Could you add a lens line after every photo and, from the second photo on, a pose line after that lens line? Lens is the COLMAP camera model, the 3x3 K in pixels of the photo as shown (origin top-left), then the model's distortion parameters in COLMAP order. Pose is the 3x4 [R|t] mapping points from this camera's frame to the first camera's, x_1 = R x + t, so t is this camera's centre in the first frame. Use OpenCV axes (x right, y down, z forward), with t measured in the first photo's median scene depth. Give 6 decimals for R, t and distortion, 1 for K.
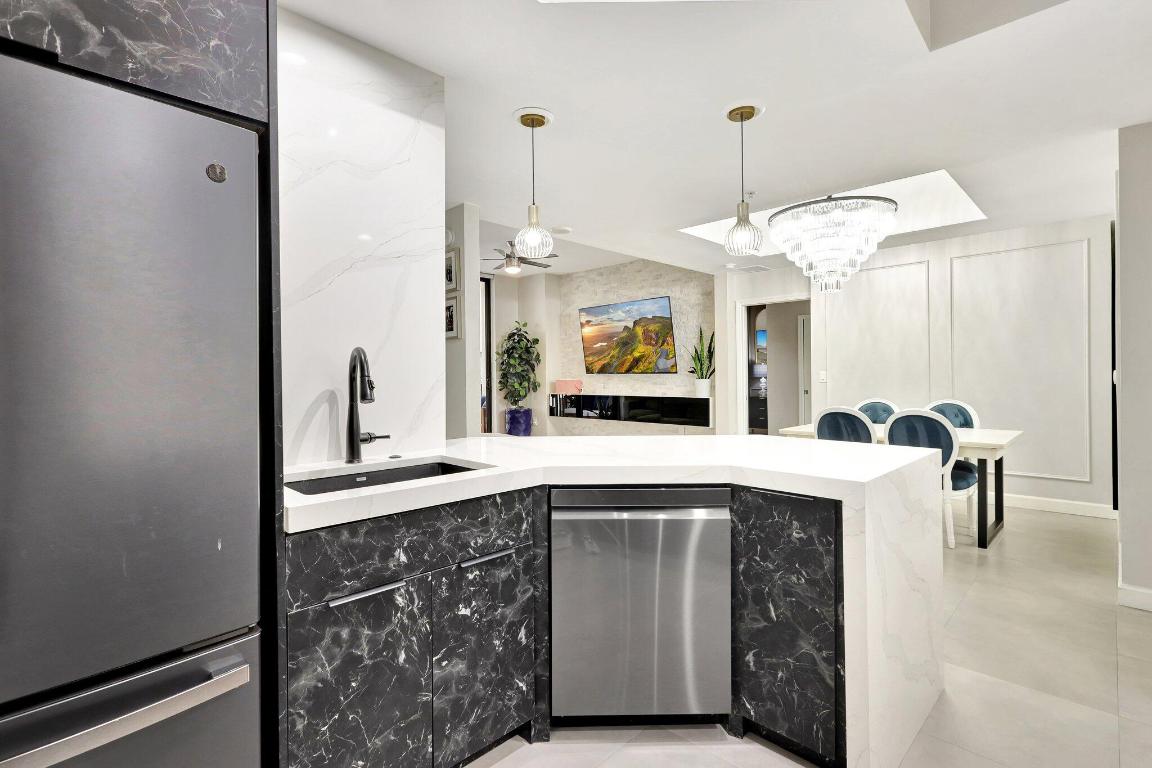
lens RADIAL K [[544.2, 0, 574.2], [0, 544.2, 374.3], [0, 0, 1]] dist [-0.000072, -0.000746]
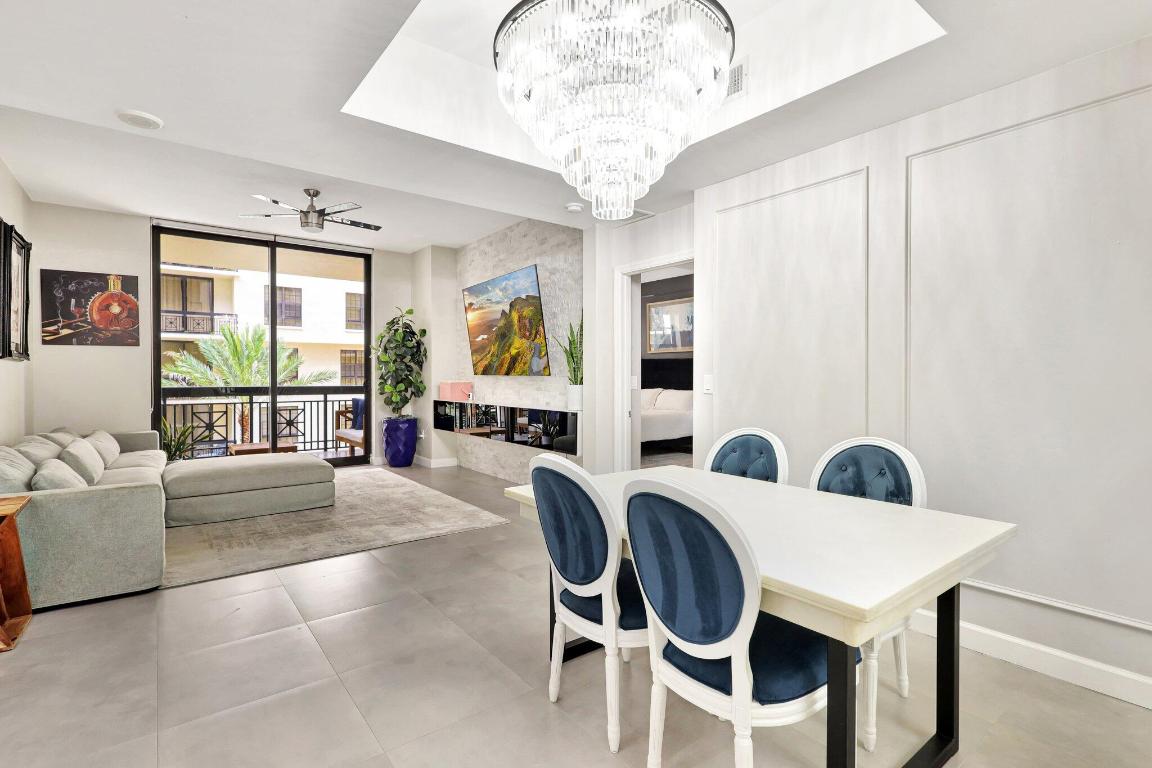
lens RADIAL K [[535.2, 0, 577.9], [0, 535.2, 382.9], [0, 0, 1]] dist [-0.001567, 0.000875]
pose [[0.990917, 0.015751, -0.133548, 0.574953], [-0.014136, 0.999815, 0.013032, -0.002915], [0.133729, -0.011025, 0.990957, 0.585207]]
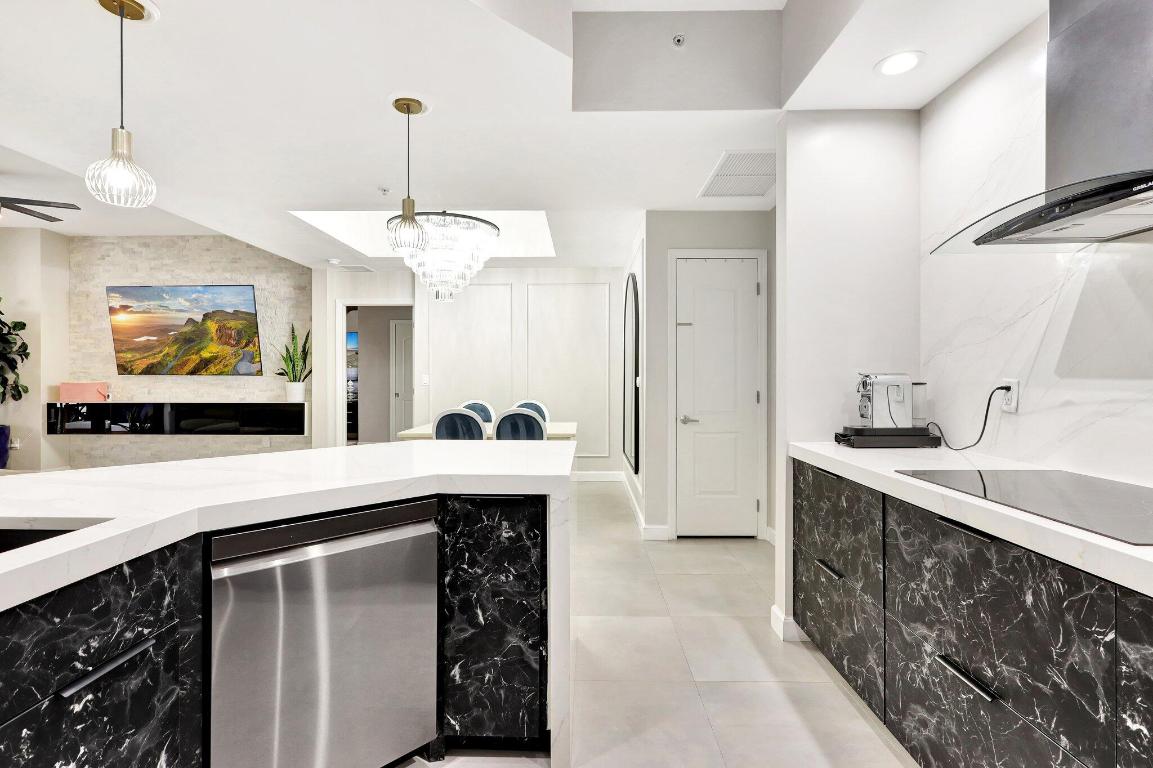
lens RADIAL K [[535.7, 0, 579.2], [0, 535.7, 376.6], [0, 0, 1]] dist [-0.001567, 0.000875]
pose [[0.717039, 0.010703, 0.696951, -0.077199], [-0.009478, 0.999939, -0.005605, 0.000382], [-0.696969, -0.002587, 0.717097, 0.068269]]
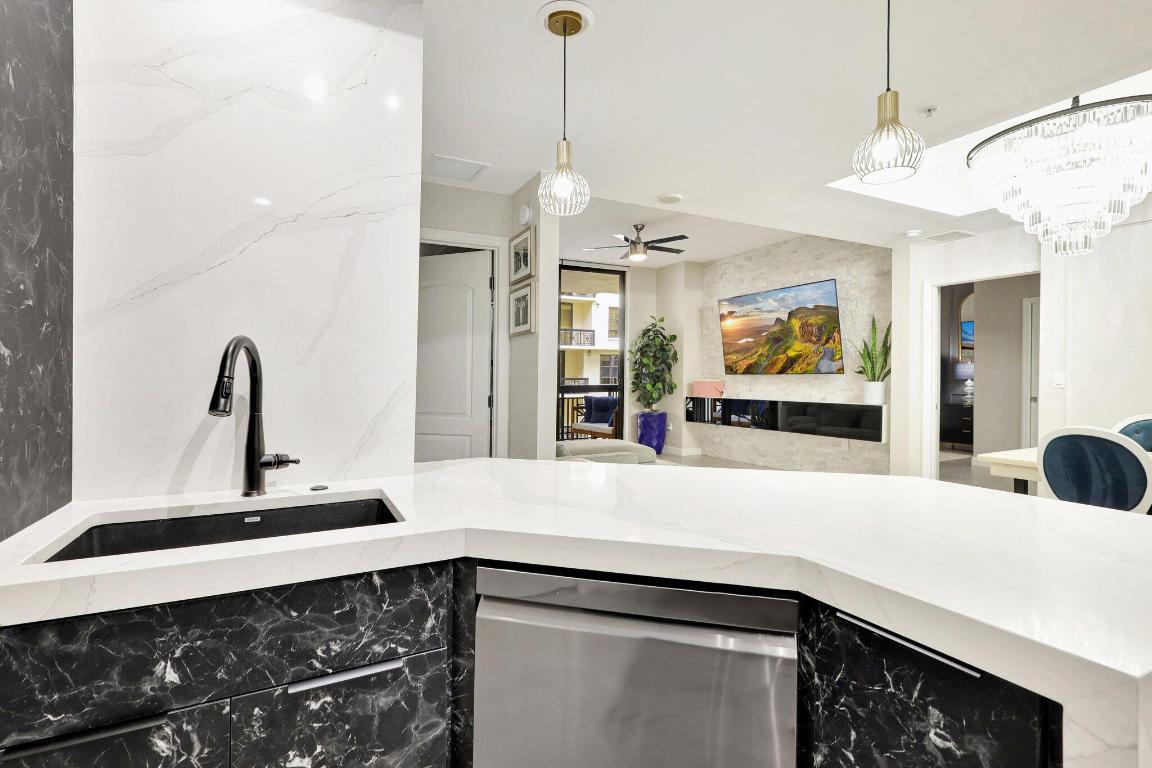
lens RADIAL K [[544.2, 0, 571.9], [0, 544.2, 387.3], [0, 0, 1]] dist [-0.000072, -0.000746]
pose [[0.952695, 0.011237, -0.303719, 0.098789], [-0.003957, 0.999690, 0.024572, -0.000822], [0.303901, -0.022208, 0.952445, 0.189759]]
